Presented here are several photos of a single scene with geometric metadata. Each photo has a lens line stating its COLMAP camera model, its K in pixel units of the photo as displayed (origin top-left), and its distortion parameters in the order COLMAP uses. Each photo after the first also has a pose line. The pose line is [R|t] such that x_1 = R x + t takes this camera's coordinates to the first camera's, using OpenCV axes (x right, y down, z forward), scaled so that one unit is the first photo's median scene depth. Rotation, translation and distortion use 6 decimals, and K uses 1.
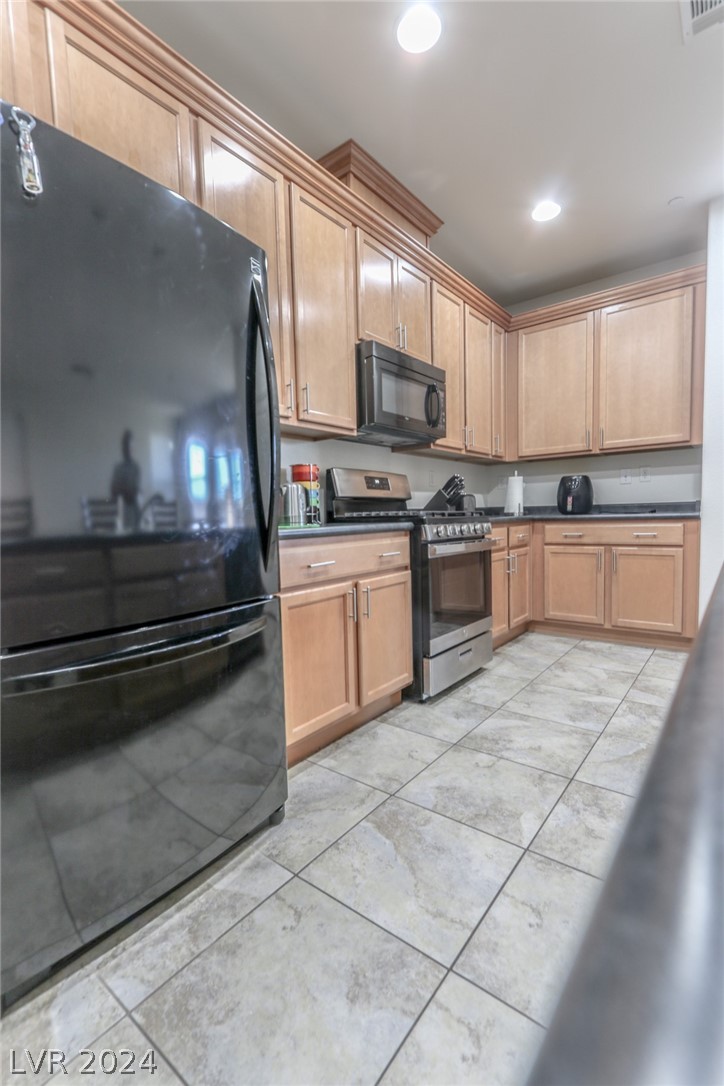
lens RADIAL K [[494.8, 0, 357.7], [0, 494.8, 545.8], [0, 0, 1]] dist [0.003301, 0.001578]
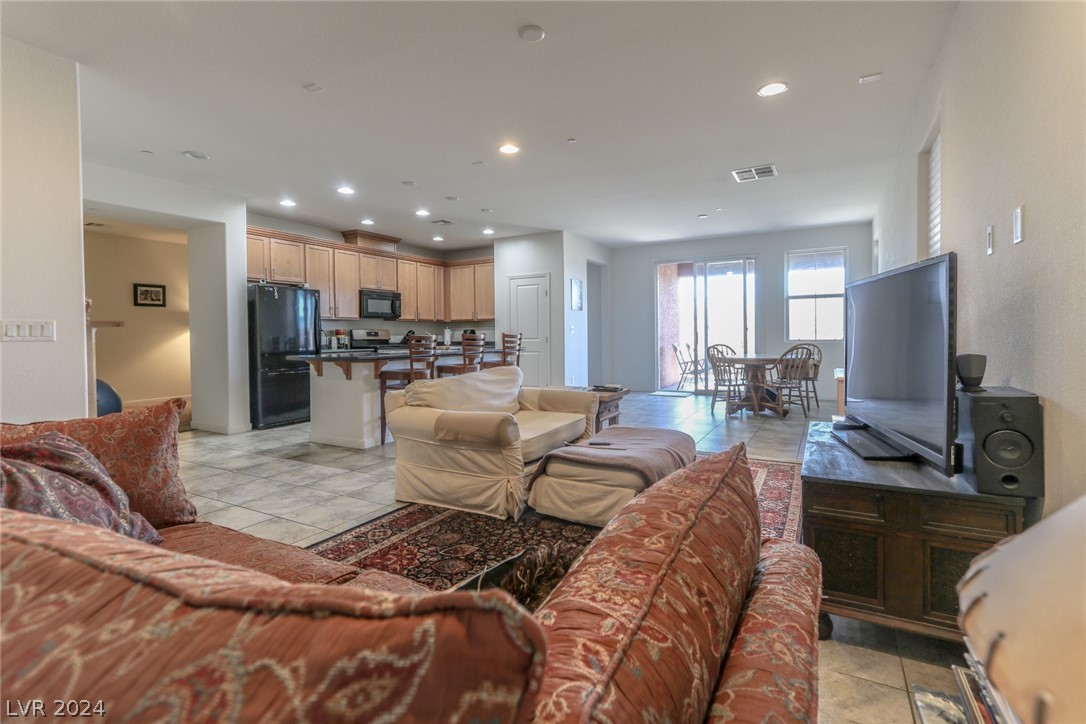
lens RADIAL K [[494.8, 0, 563.1], [0, 494.8, 342.3], [0, 0, 1]] dist [0.003301, 0.001578]
pose [[0.984431, 0.011238, 0.175410, 0.592296], [-0.002496, 0.998747, -0.049981, 0.053611], [-0.175752, 0.048765, 0.983226, -1.867786]]
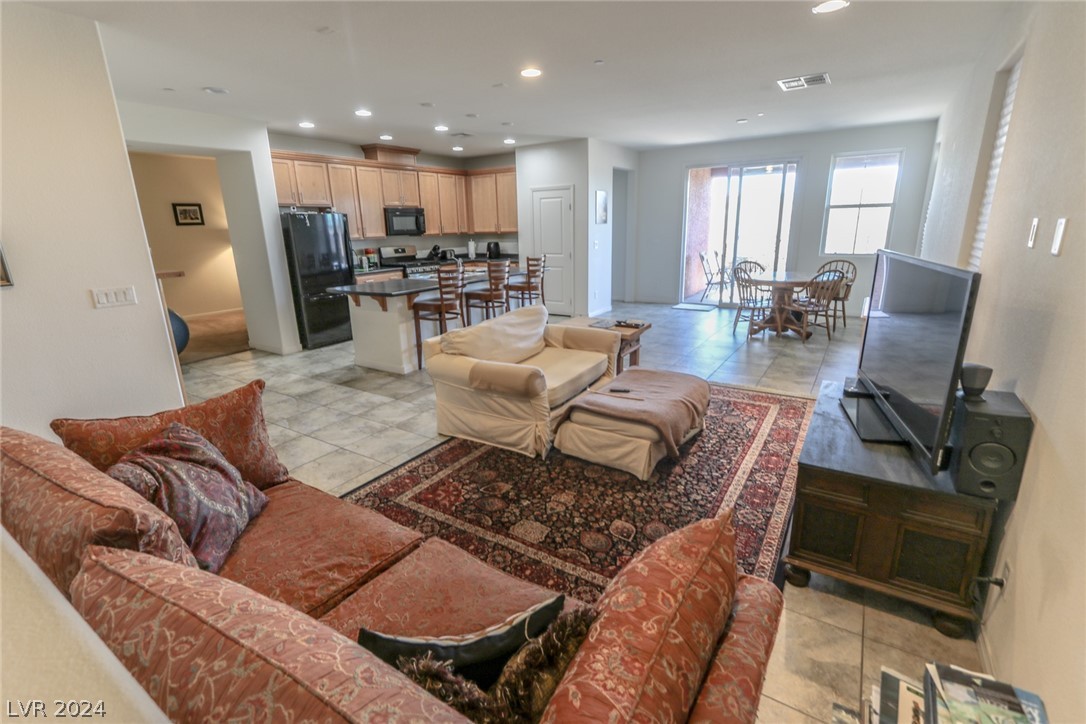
lens RADIAL K [[494.8, 0, 546.0], [0, 494.8, 355.8], [0, 0, 1]] dist [0.003301, 0.001578]
pose [[0.995333, -0.021242, 0.094130, 0.580685], [0.002048, 0.979901, 0.199473, -0.099546], [-0.096475, -0.198349, 0.975372, -1.919486]]
